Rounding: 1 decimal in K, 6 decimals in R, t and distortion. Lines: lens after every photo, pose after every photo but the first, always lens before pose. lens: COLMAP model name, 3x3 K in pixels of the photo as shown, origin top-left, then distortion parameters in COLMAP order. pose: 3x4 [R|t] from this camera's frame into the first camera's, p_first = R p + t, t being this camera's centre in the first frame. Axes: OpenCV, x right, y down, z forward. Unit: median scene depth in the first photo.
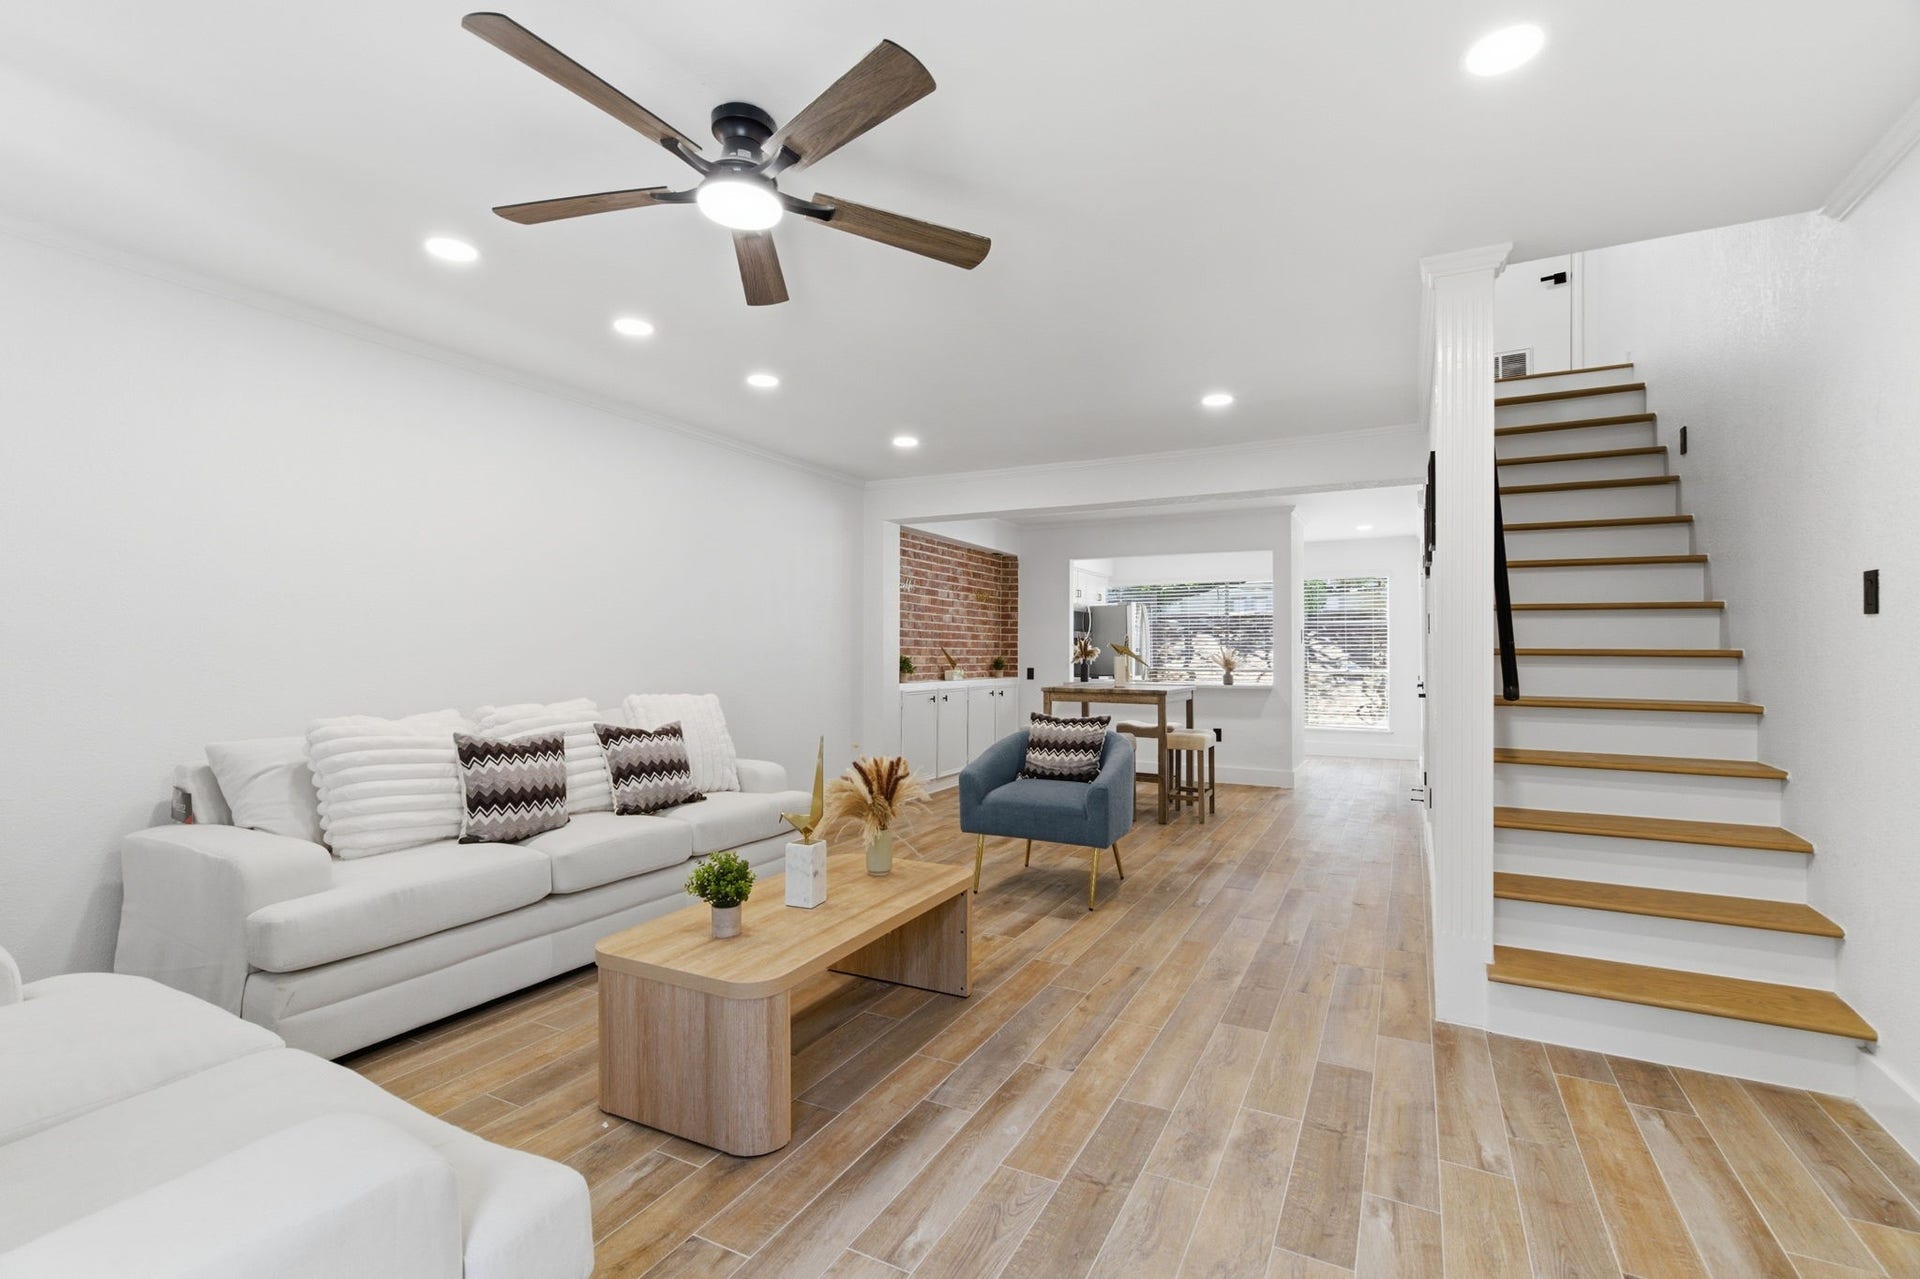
lens RADIAL K [[879.2, 0, 952.6], [0, 879.2, 648.2], [0, 0, 1]] dist [0.005472, -0.002151]
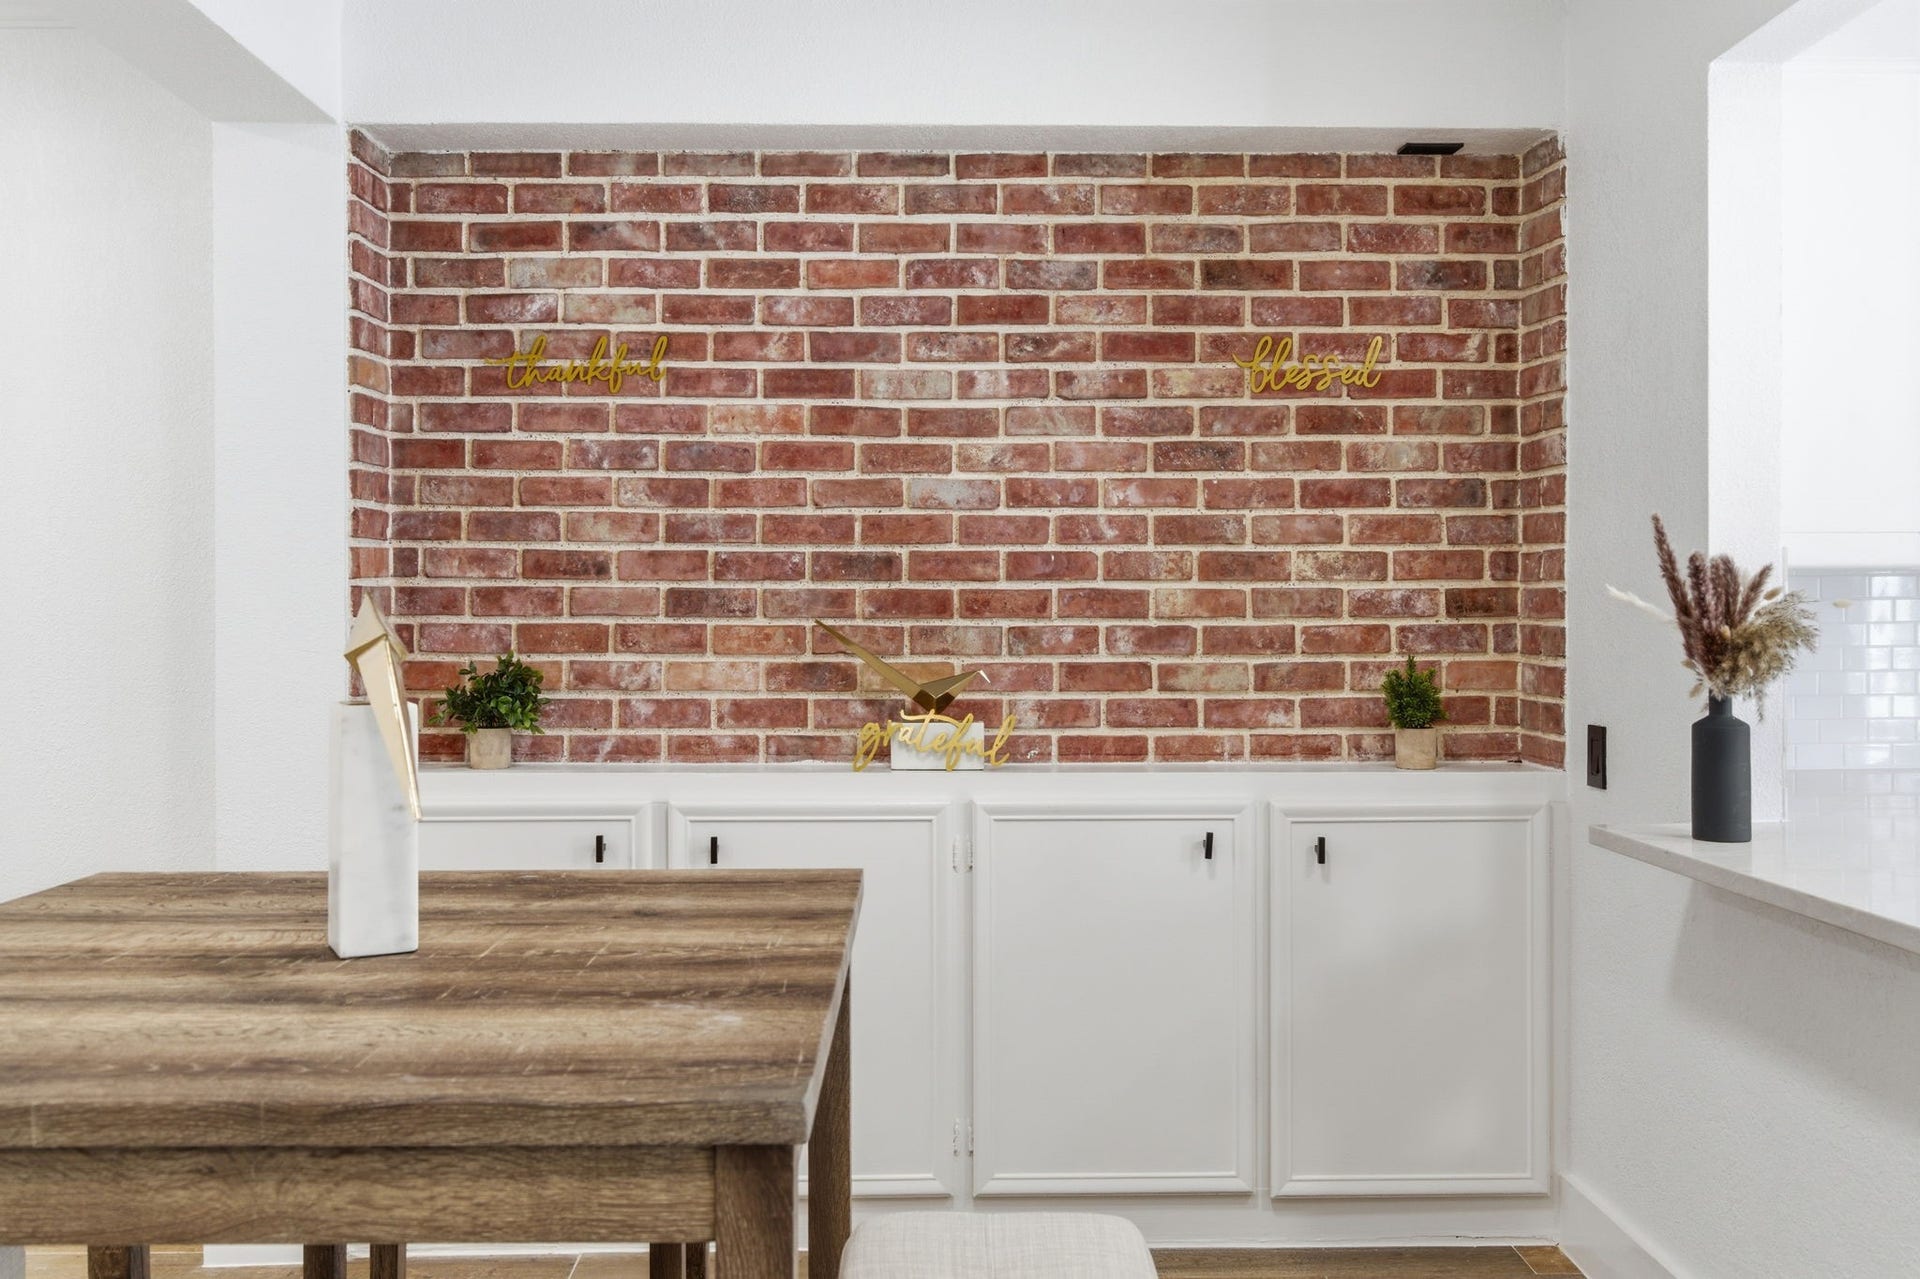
lens RADIAL K [[1598.0, 0, 963.7], [0, 1598.0, 623.7], [0, 0, 1]] dist [-0.028199, -0.000389]
pose [[0.474010, -0.007187, -0.880490, 0.351829], [0.008374, 0.999958, -0.003653, 0.001952], [0.880479, -0.005642, 0.474051, 0.805578]]
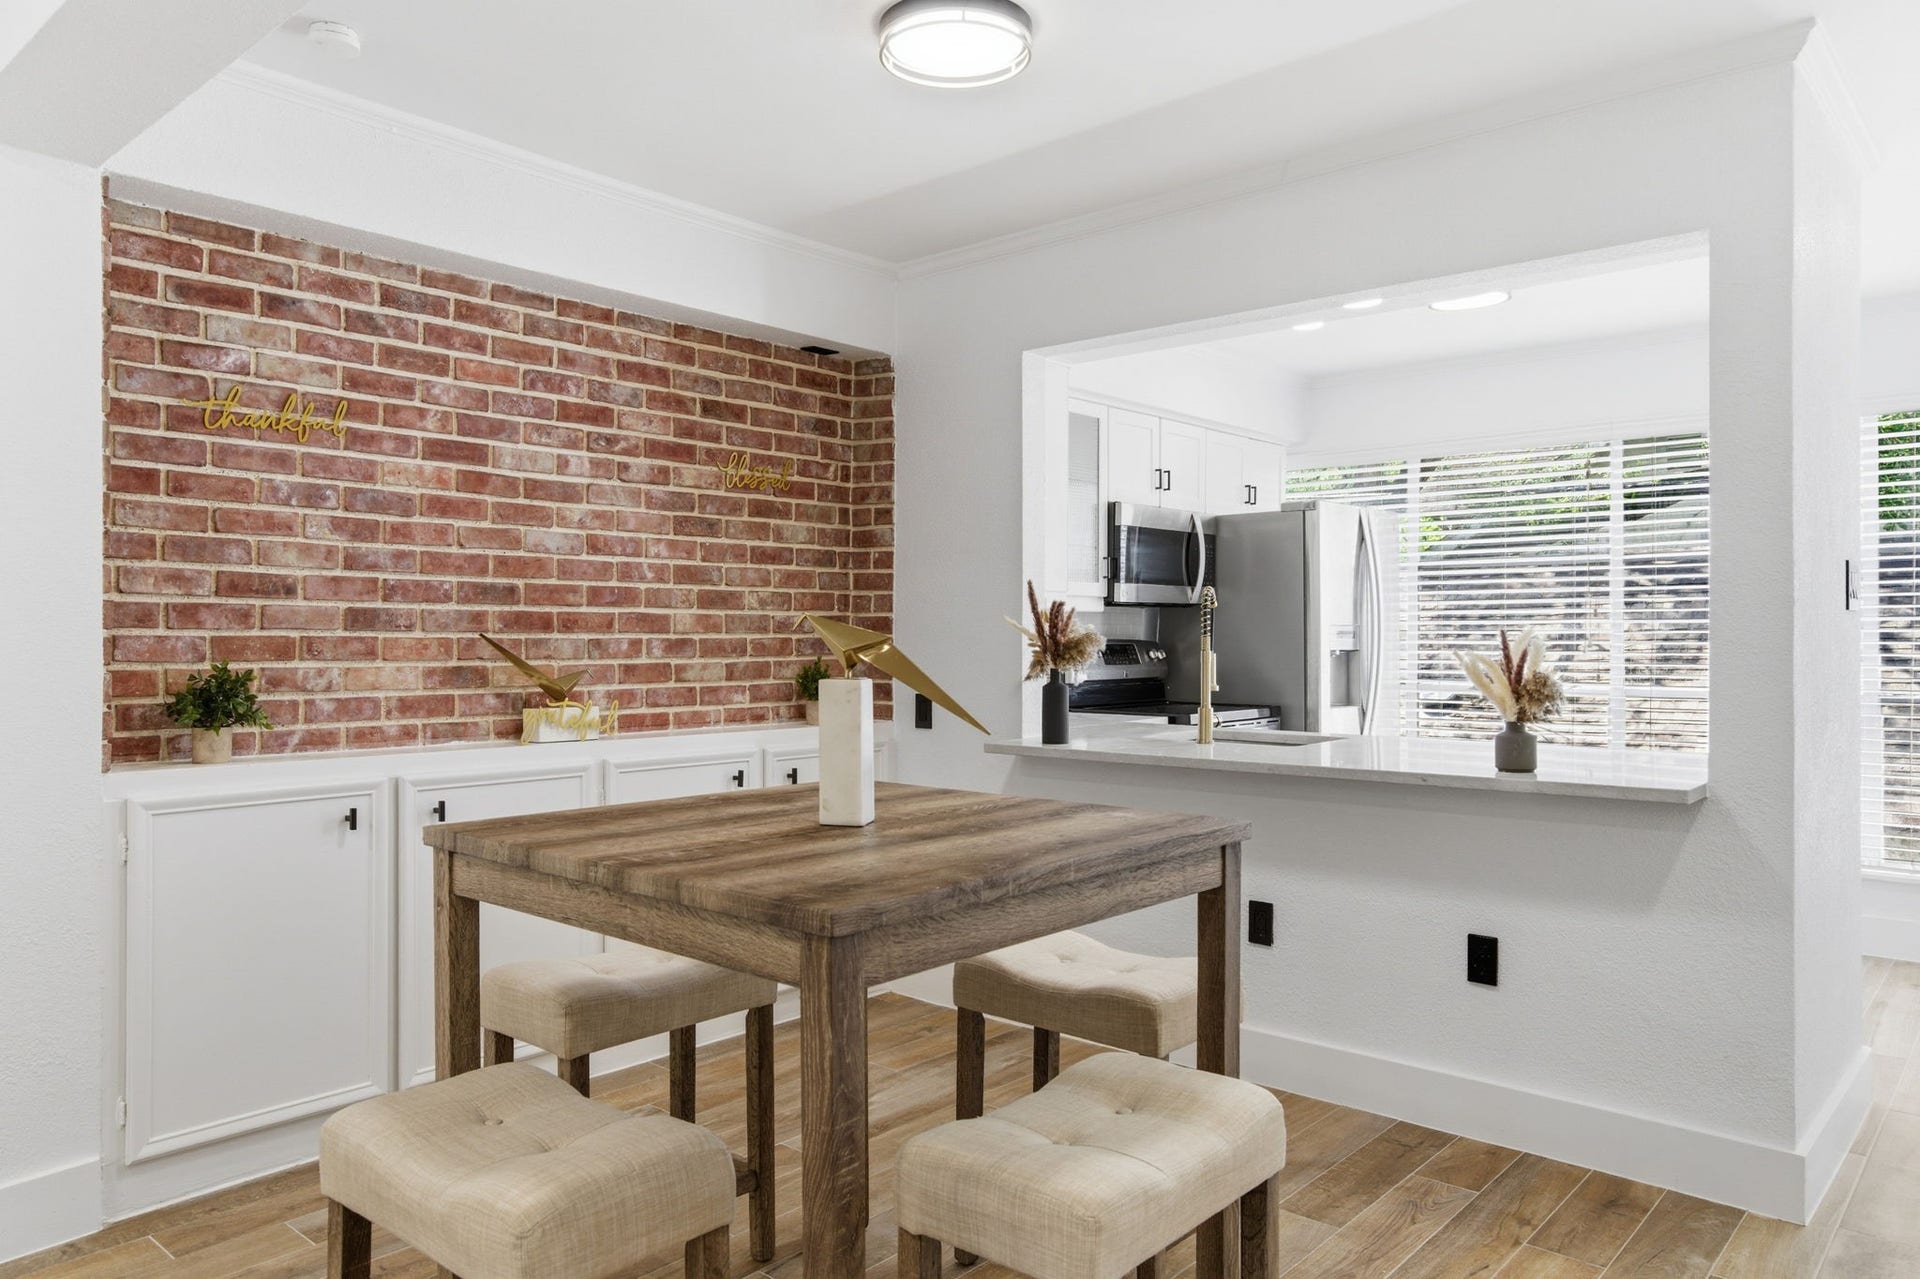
lens RADIAL K [[1308.9, 0, 957.3], [0, 1308.9, 627.6], [0, 0, 1]] dist [-0.026314, 0.013485]
pose [[0.972413, -0.008469, -0.233114, 0.237897], [0.007620, 0.999961, -0.004540, 0.000473], [0.233143, 0.002638, 0.972439, 0.582956]]
